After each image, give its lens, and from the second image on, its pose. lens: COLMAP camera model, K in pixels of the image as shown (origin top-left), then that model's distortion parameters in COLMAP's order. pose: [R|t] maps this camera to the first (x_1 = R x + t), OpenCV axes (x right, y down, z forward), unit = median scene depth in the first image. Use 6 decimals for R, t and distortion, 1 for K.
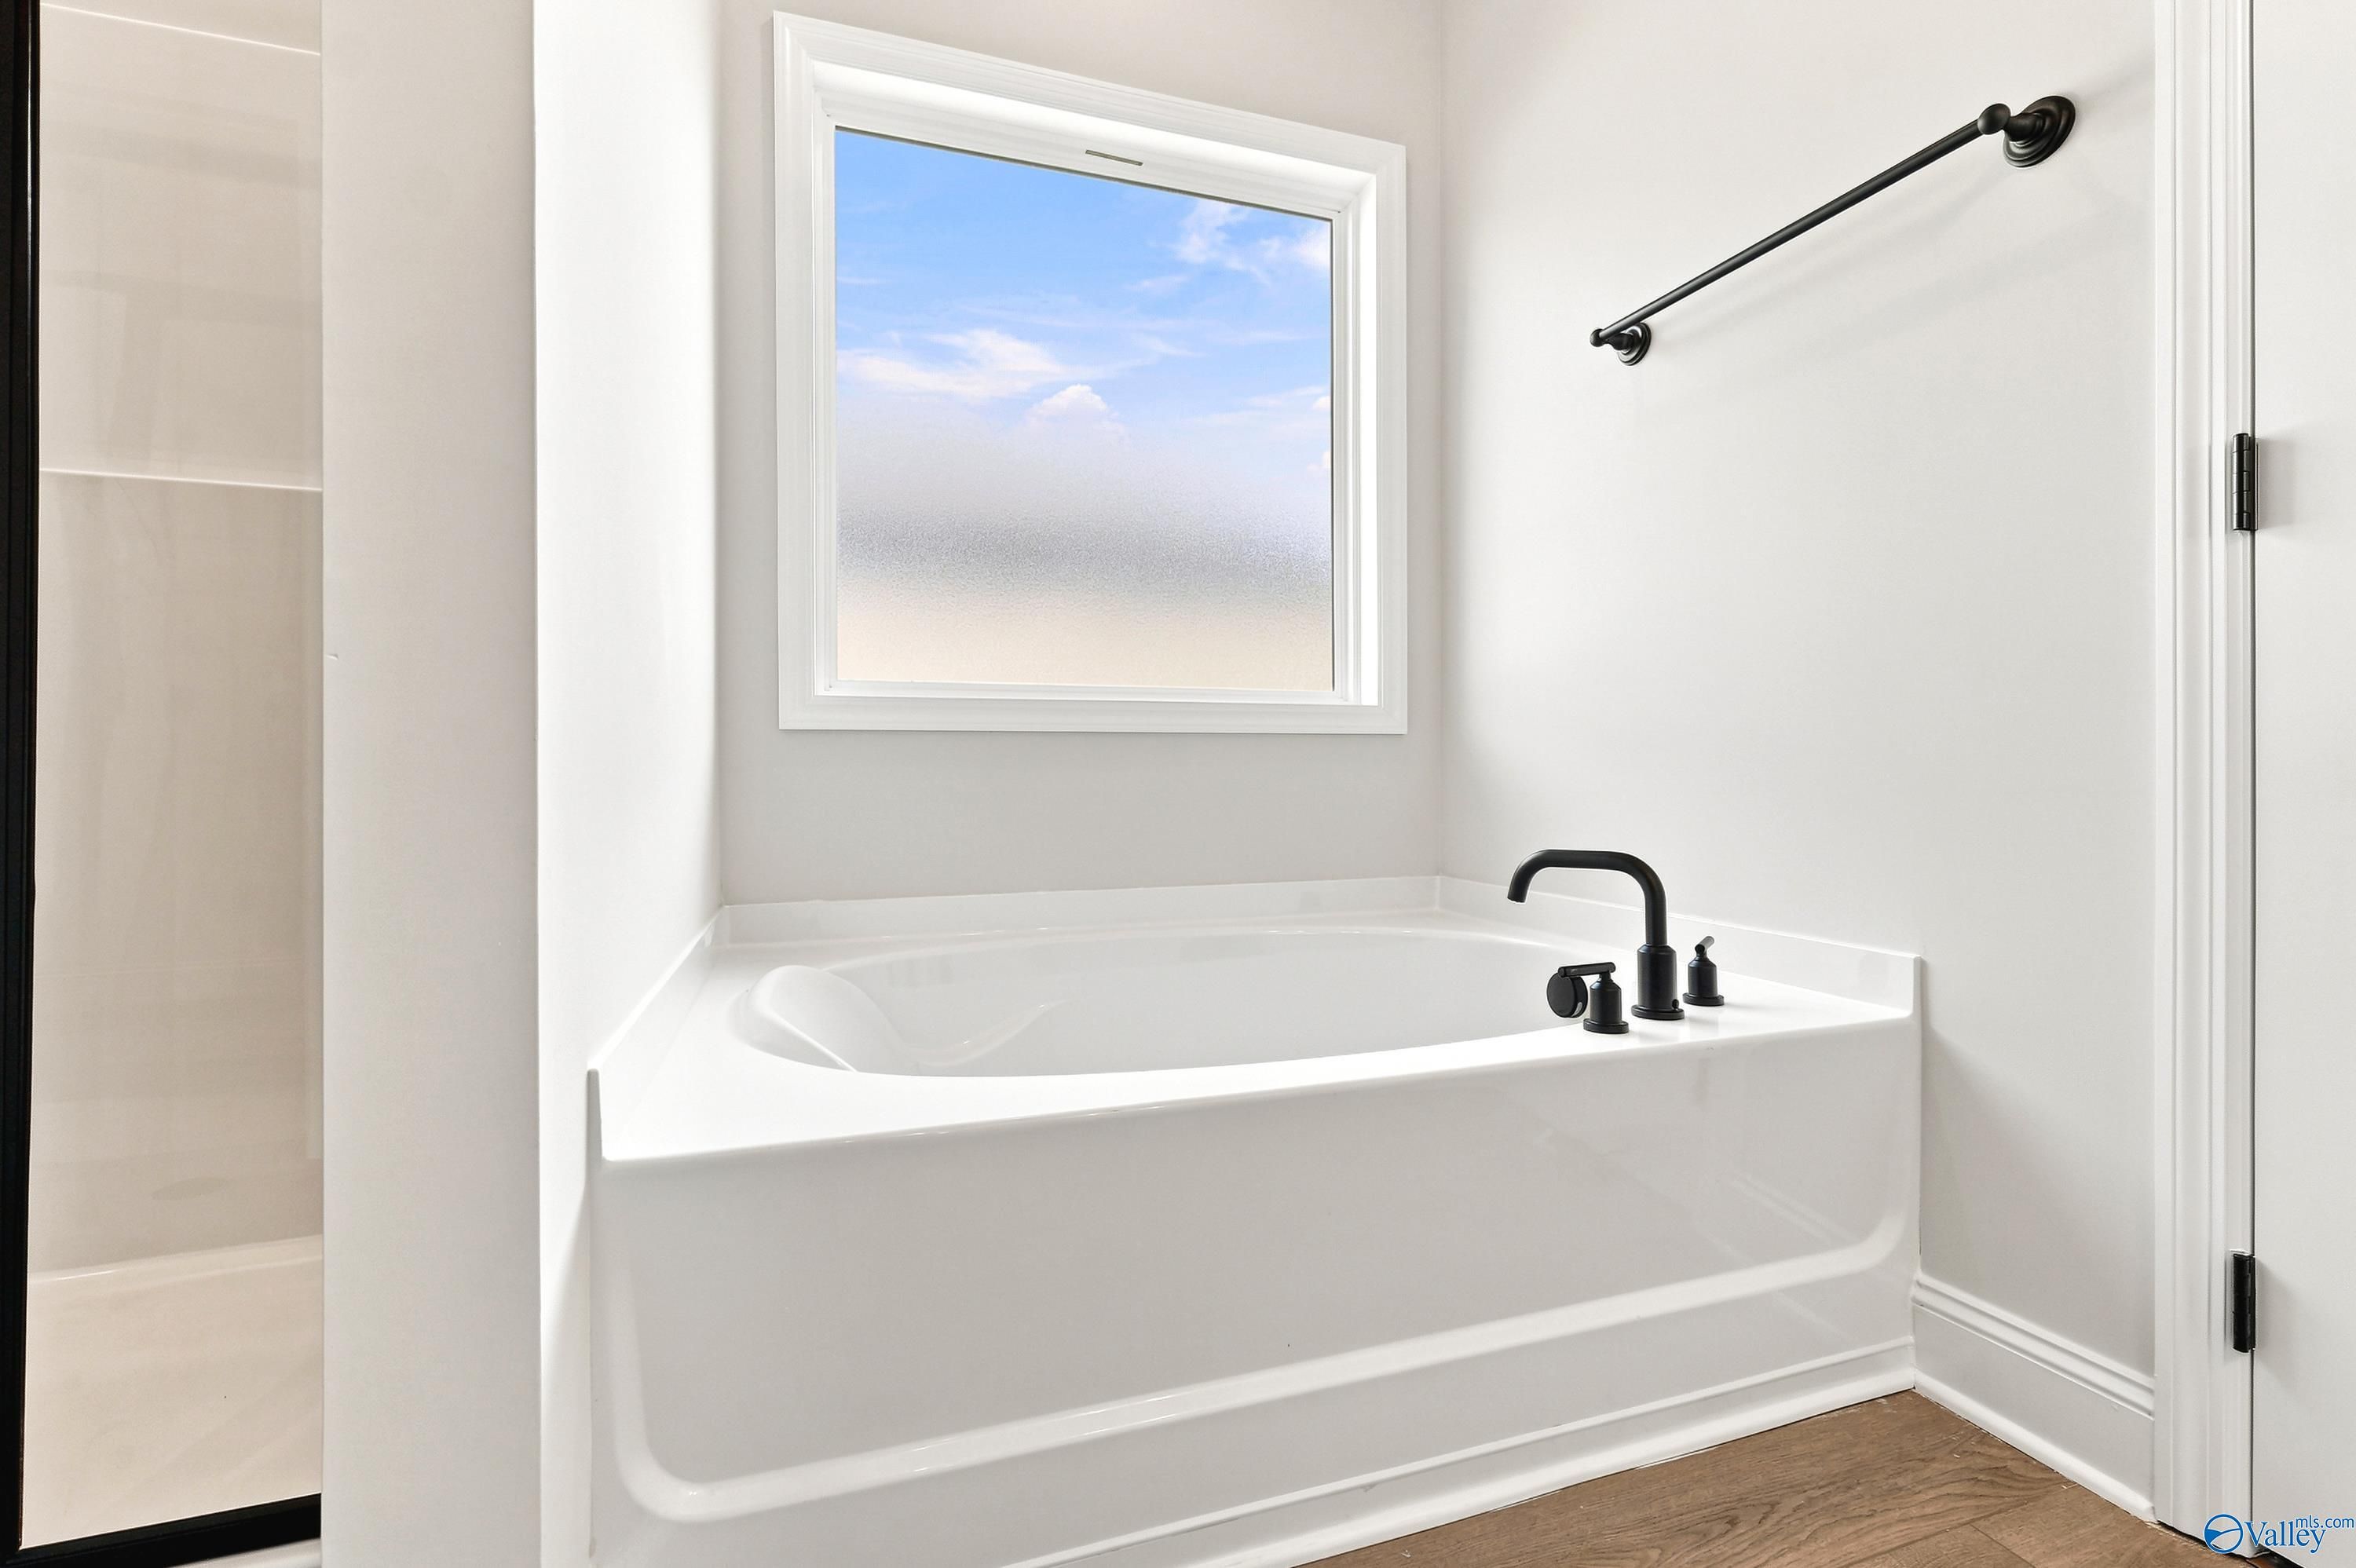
lens RADIAL K [[1003.8, 0, 1156.5], [0, 1003.8, 775.2], [0, 0, 1]] dist [0.001245, 0.000139]
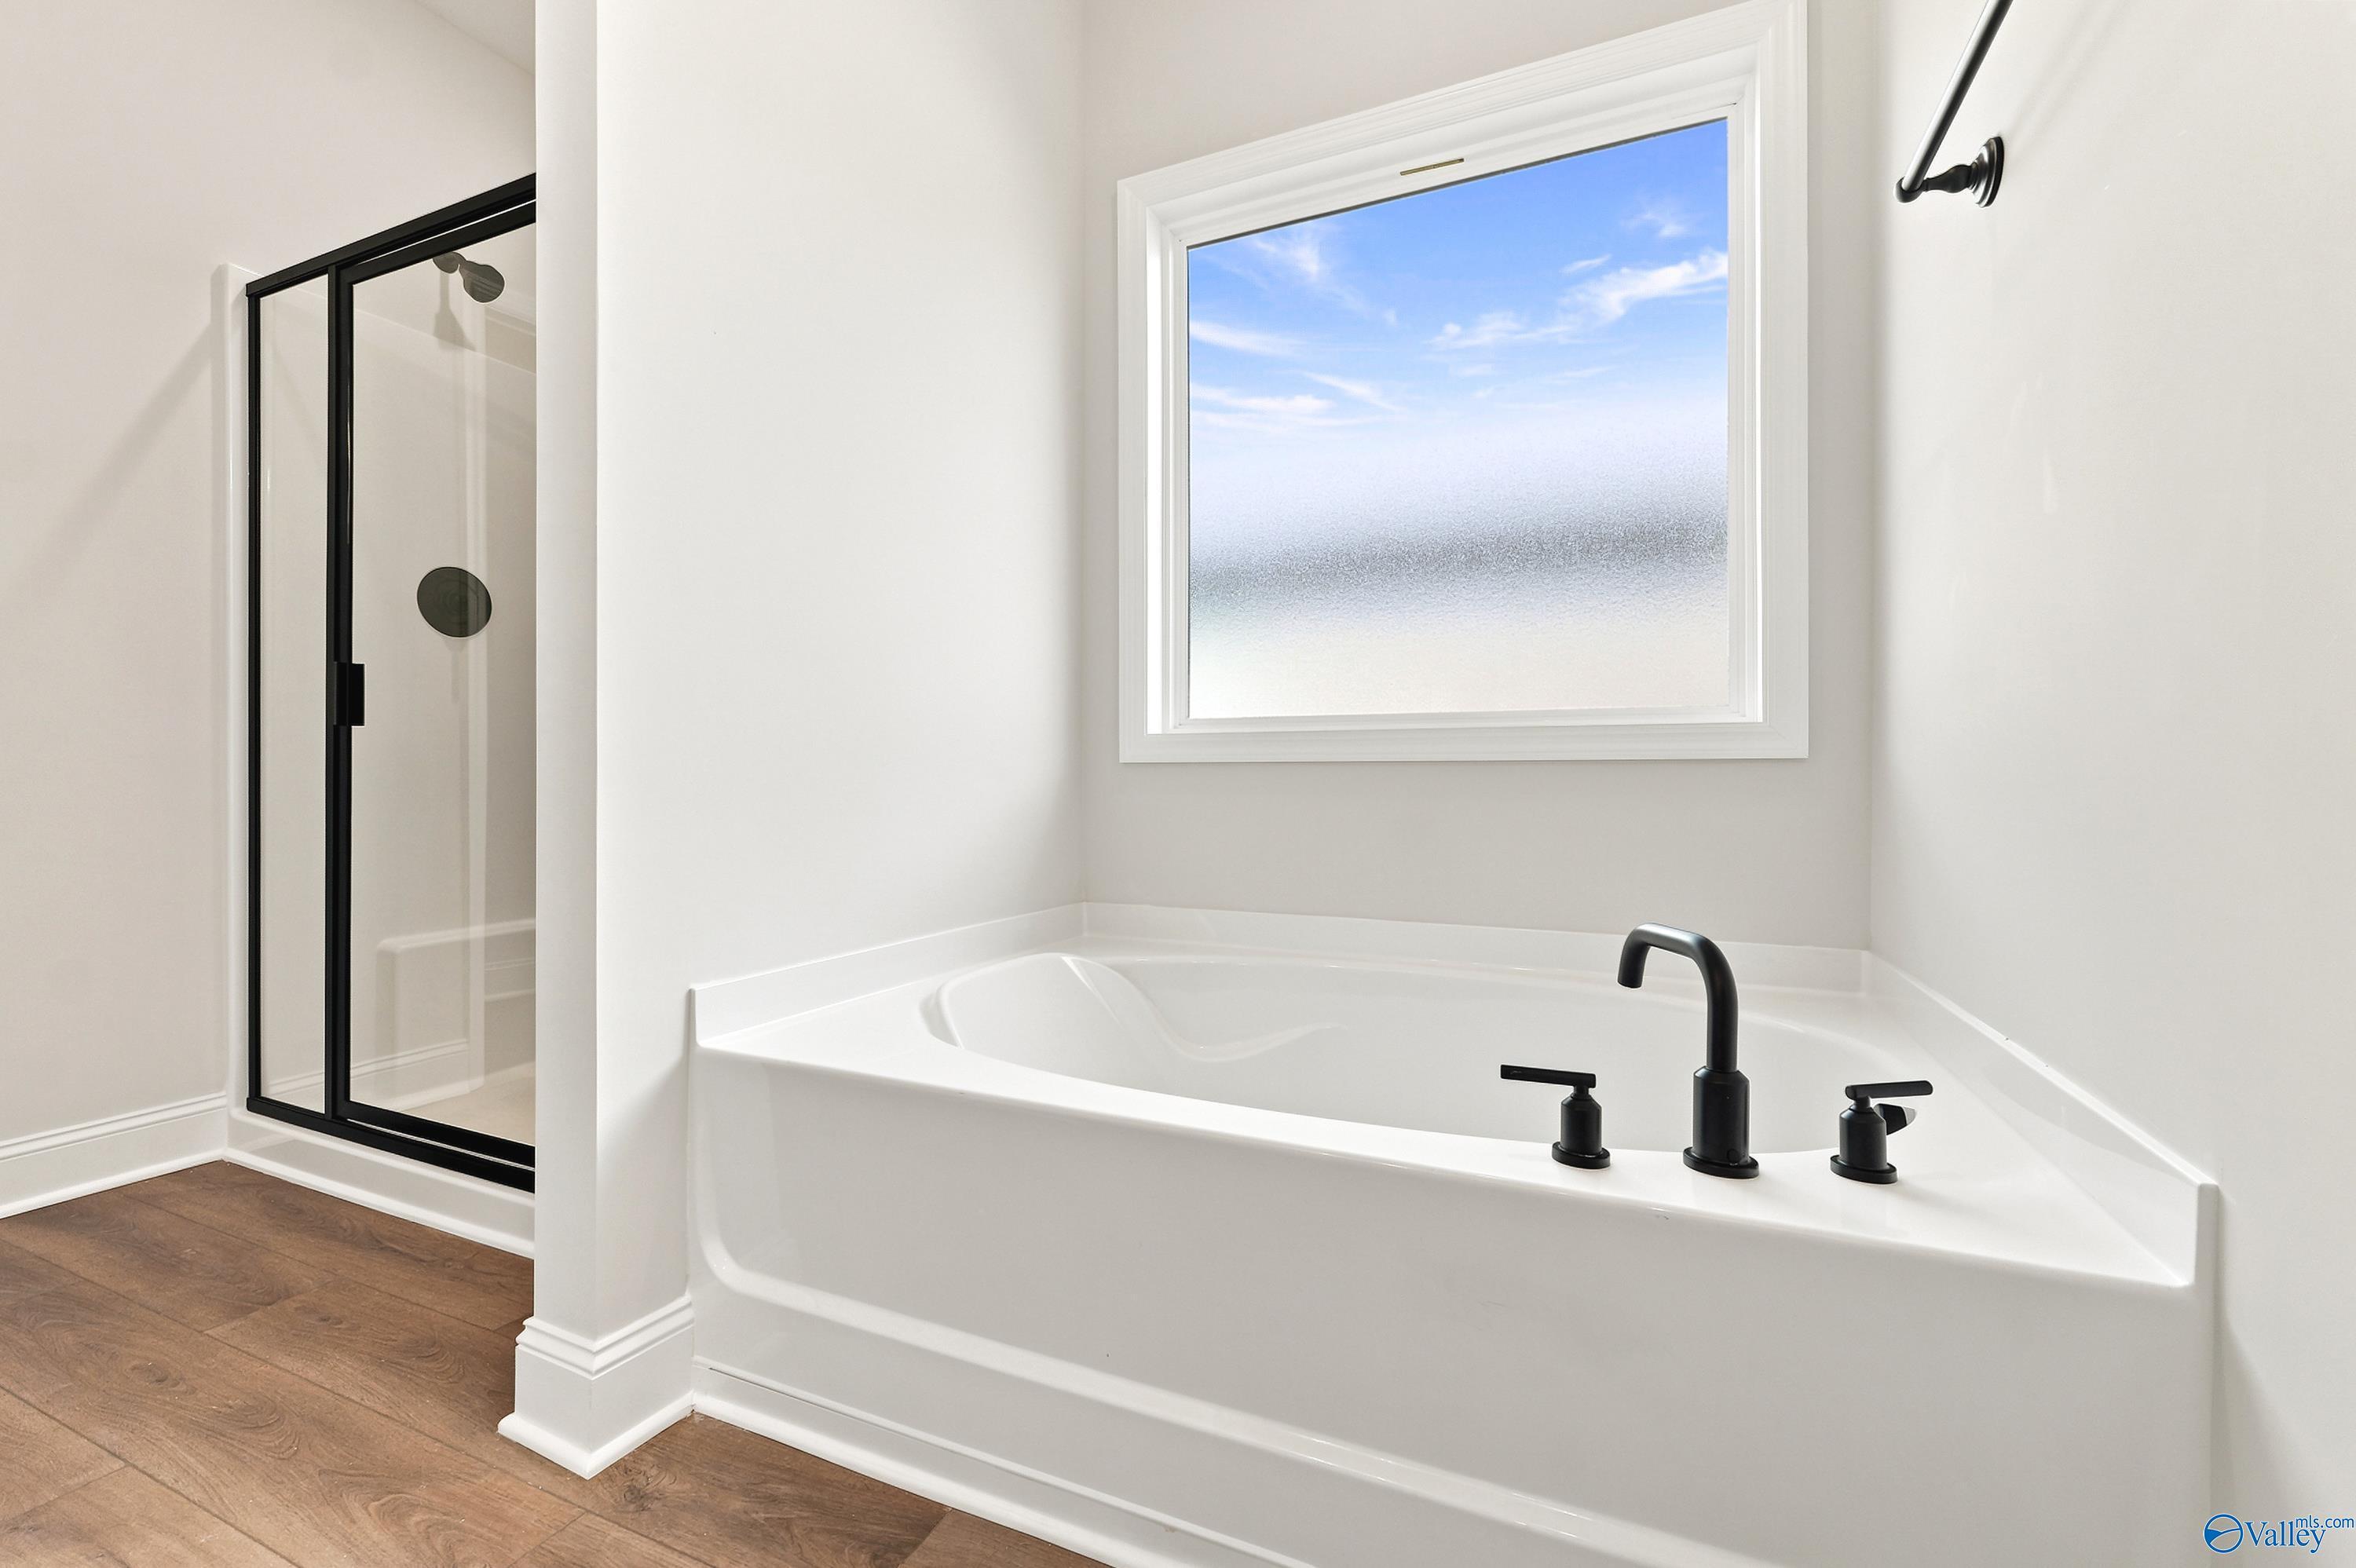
lens RADIAL K [[1003.8, 0, 1156.5], [0, 1003.8, 775.2], [0, 0, 1]] dist [0.001245, 0.000139]
pose [[0.727359, 0.001476, -0.686256, 0.662804], [-0.007149, 0.999960, -0.005425, -0.033451], [0.686220, 0.008852, 0.727340, 0.184171]]
